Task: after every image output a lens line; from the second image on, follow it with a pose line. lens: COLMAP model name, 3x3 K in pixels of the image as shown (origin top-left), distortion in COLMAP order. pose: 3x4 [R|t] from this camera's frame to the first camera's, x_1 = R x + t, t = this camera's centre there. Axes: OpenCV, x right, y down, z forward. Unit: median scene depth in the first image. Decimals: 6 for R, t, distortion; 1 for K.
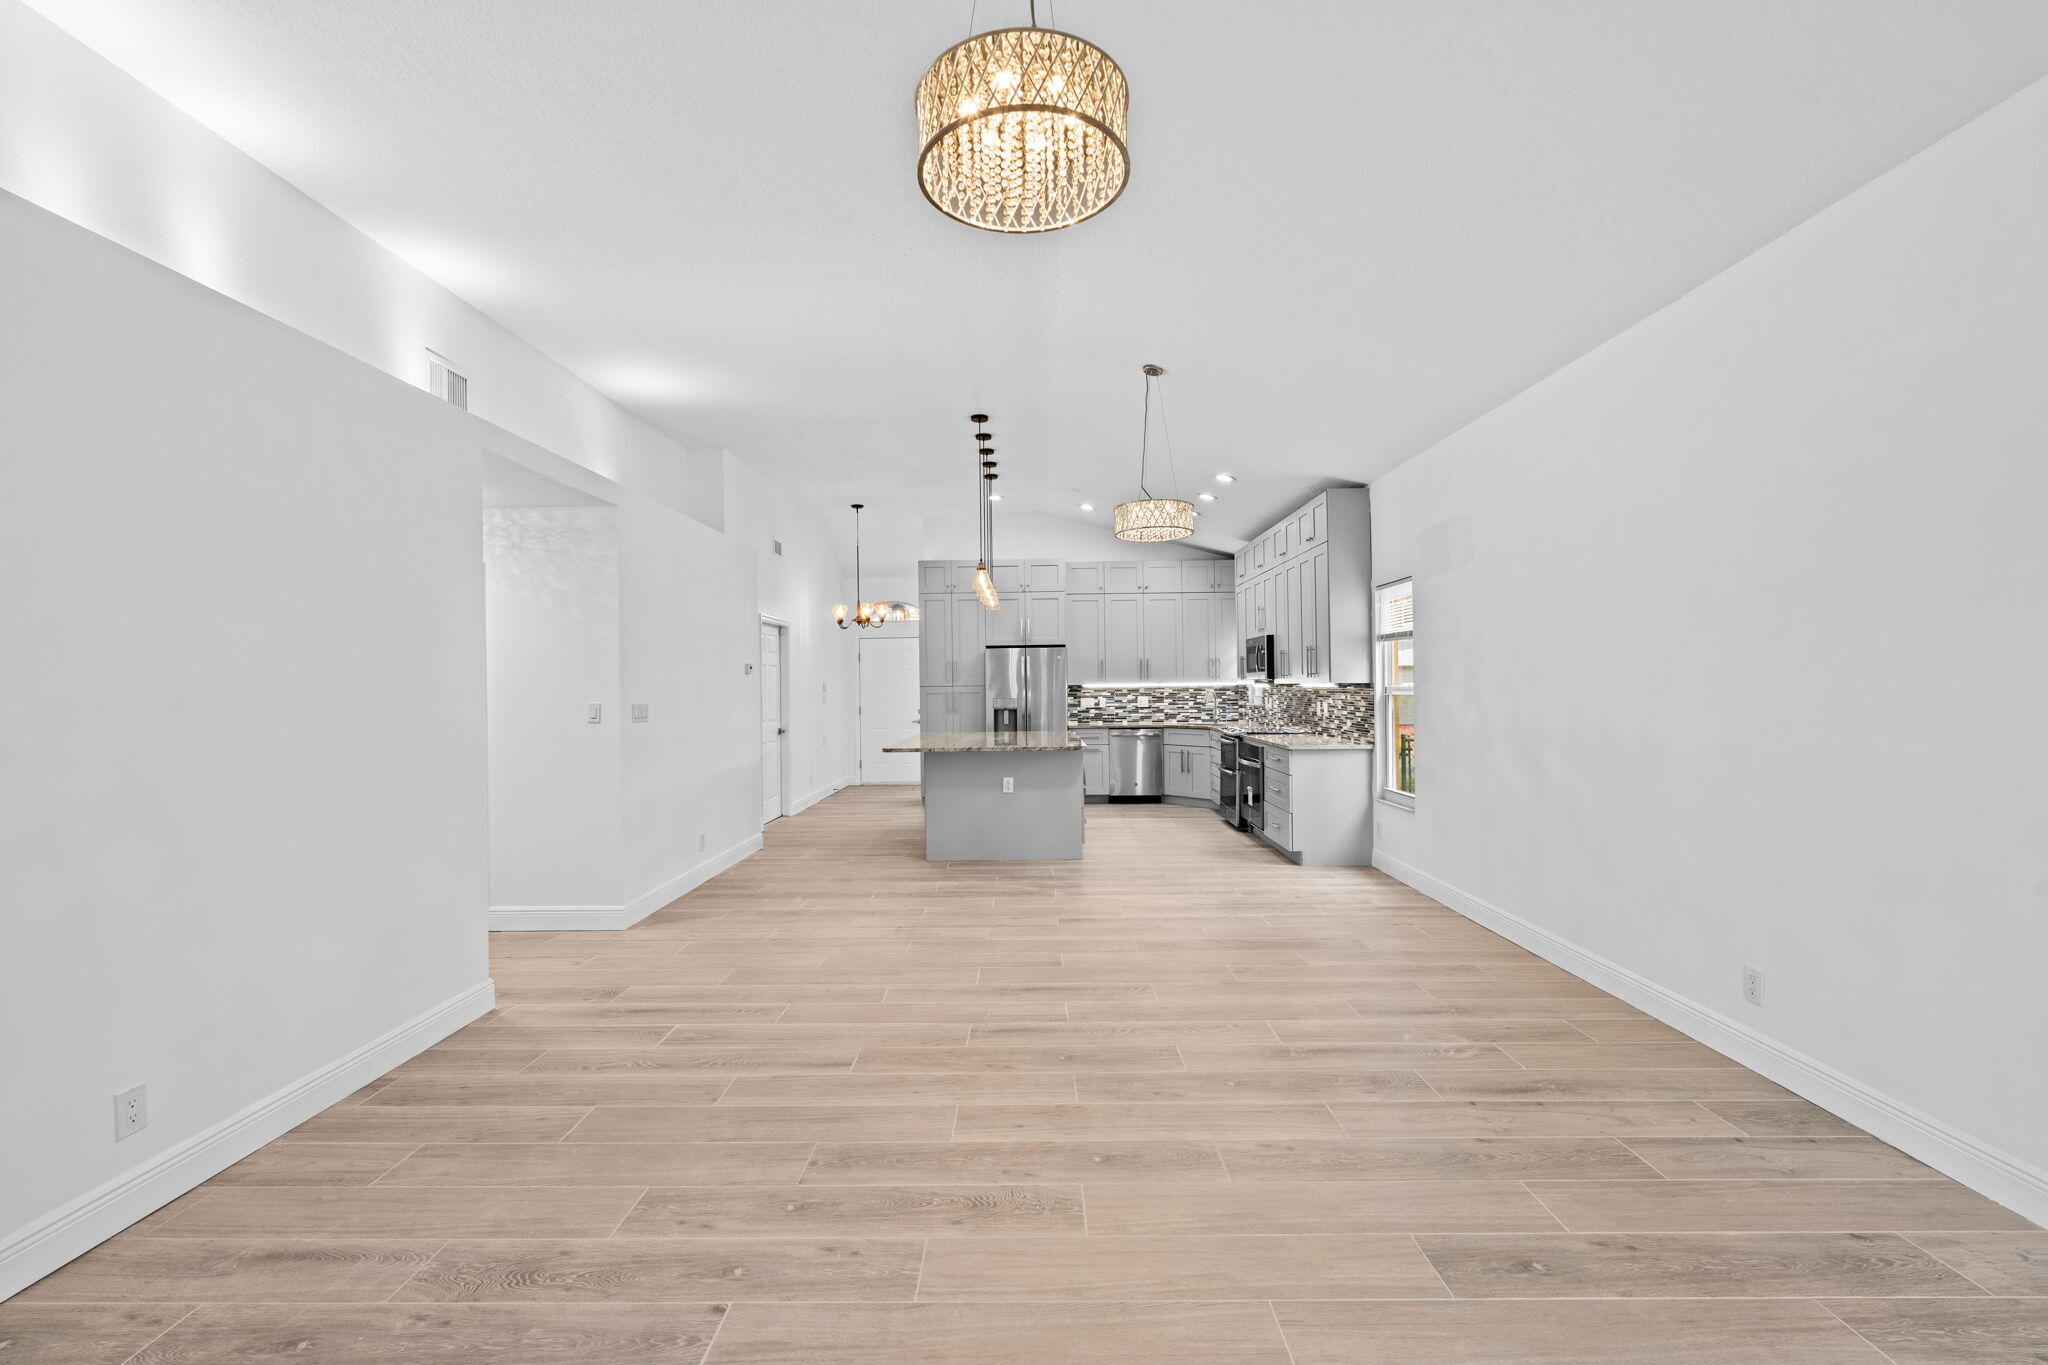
lens RADIAL K [[891.0, 0, 1024.8], [0, 891.0, 679.8], [0, 0, 1]] dist [-0.005340, 0.001096]
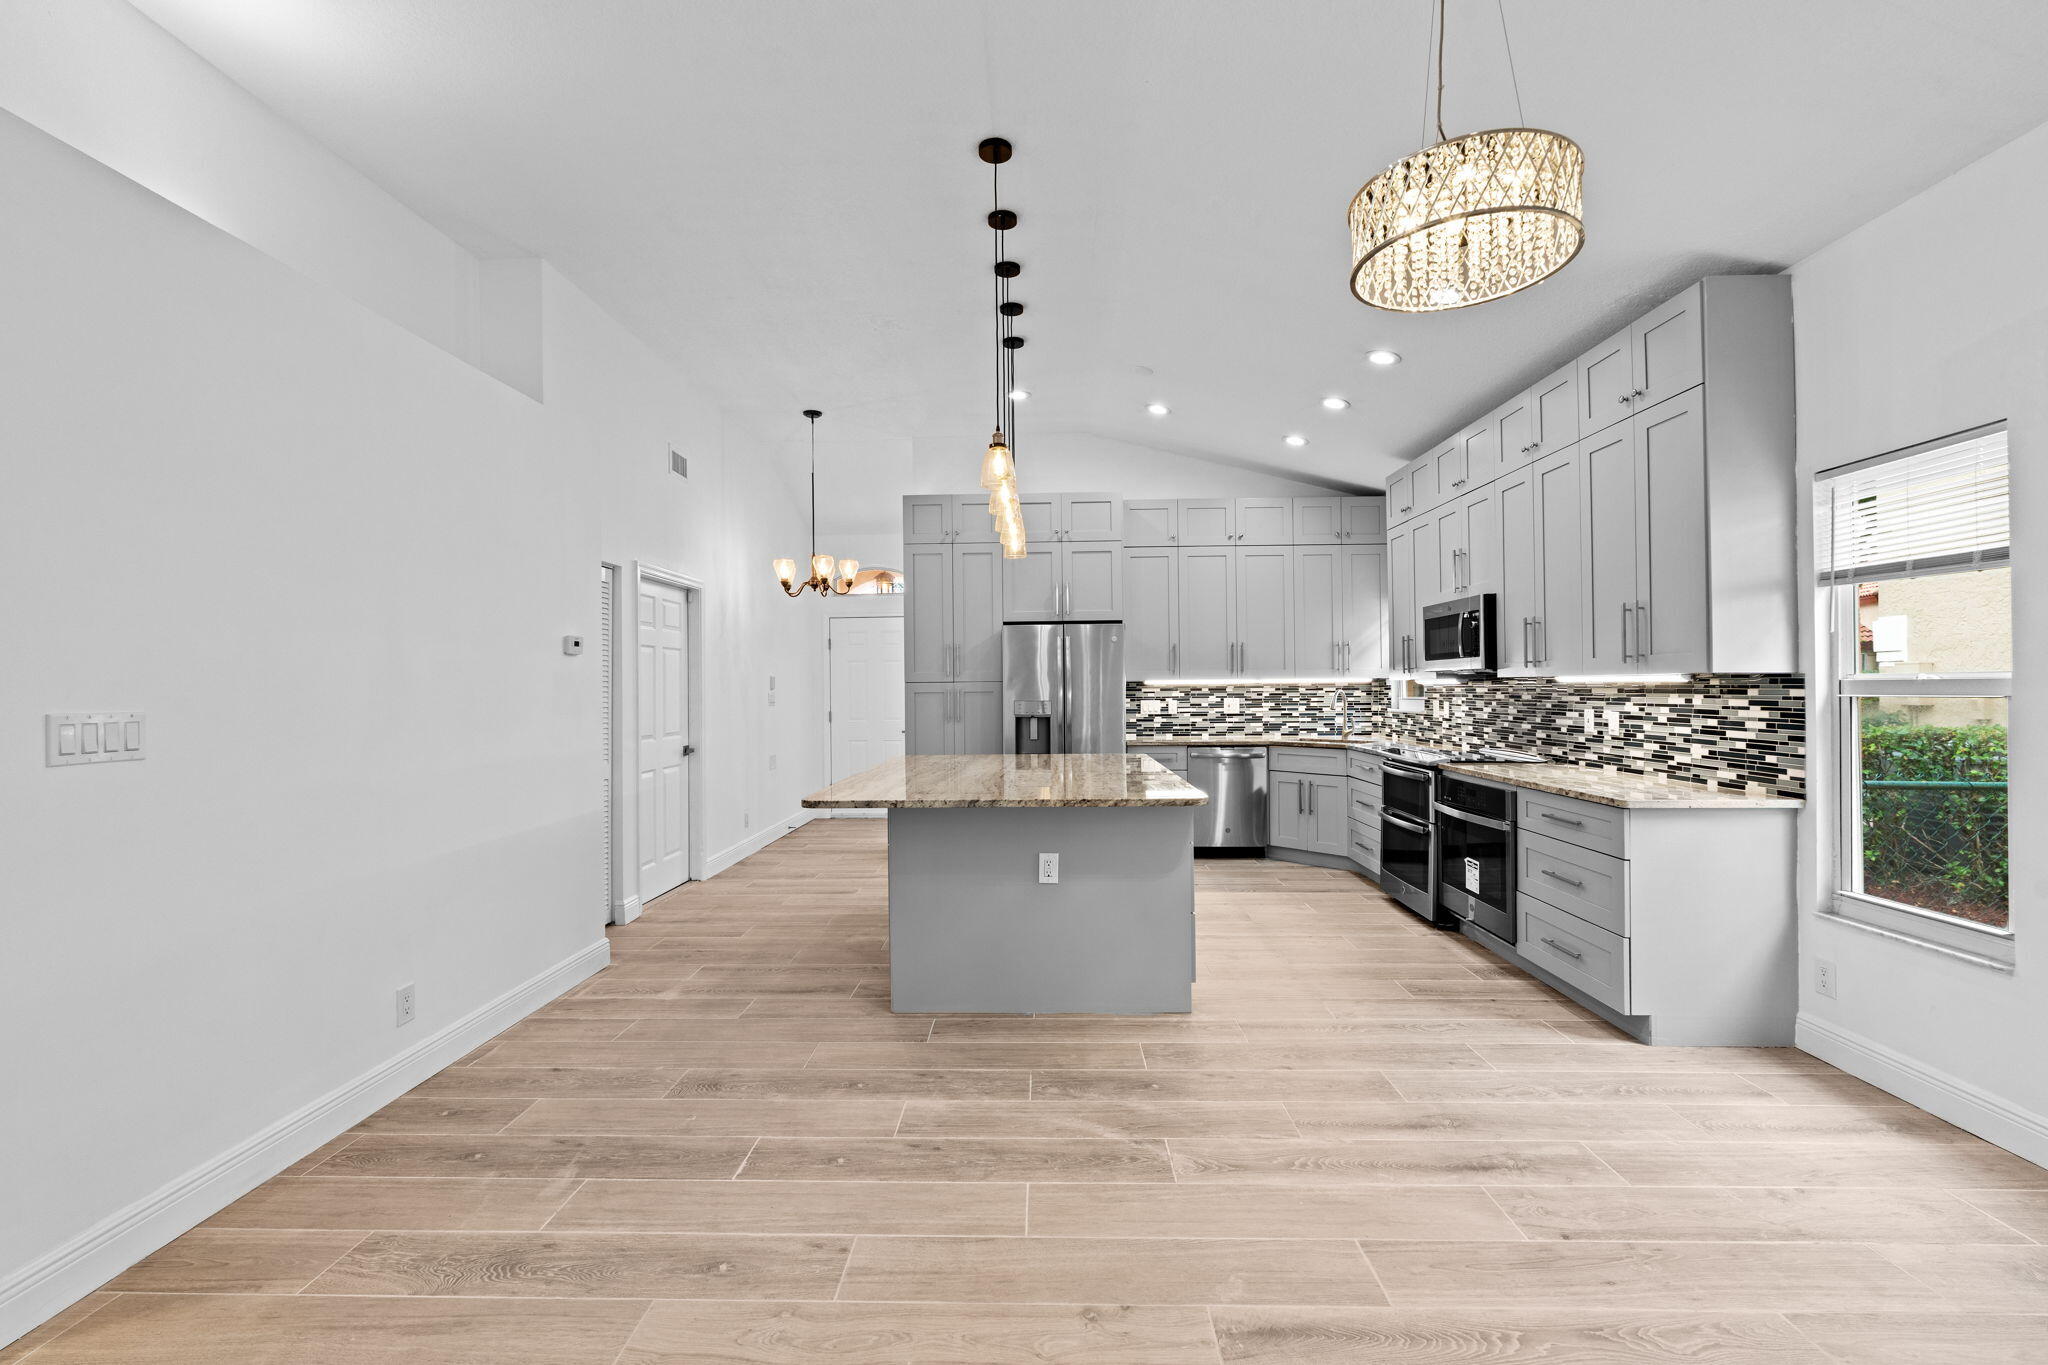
lens RADIAL K [[891.0, 0, 1025.7], [0, 891.0, 680.6], [0, 0, 1]] dist [-0.005340, 0.001096]
pose [[0.999888, 0.002986, -0.014668, -0.025923], [-0.002989, 0.999996, -0.000199, 0.009284], [0.014667, 0.000243, 0.999892, 0.507697]]
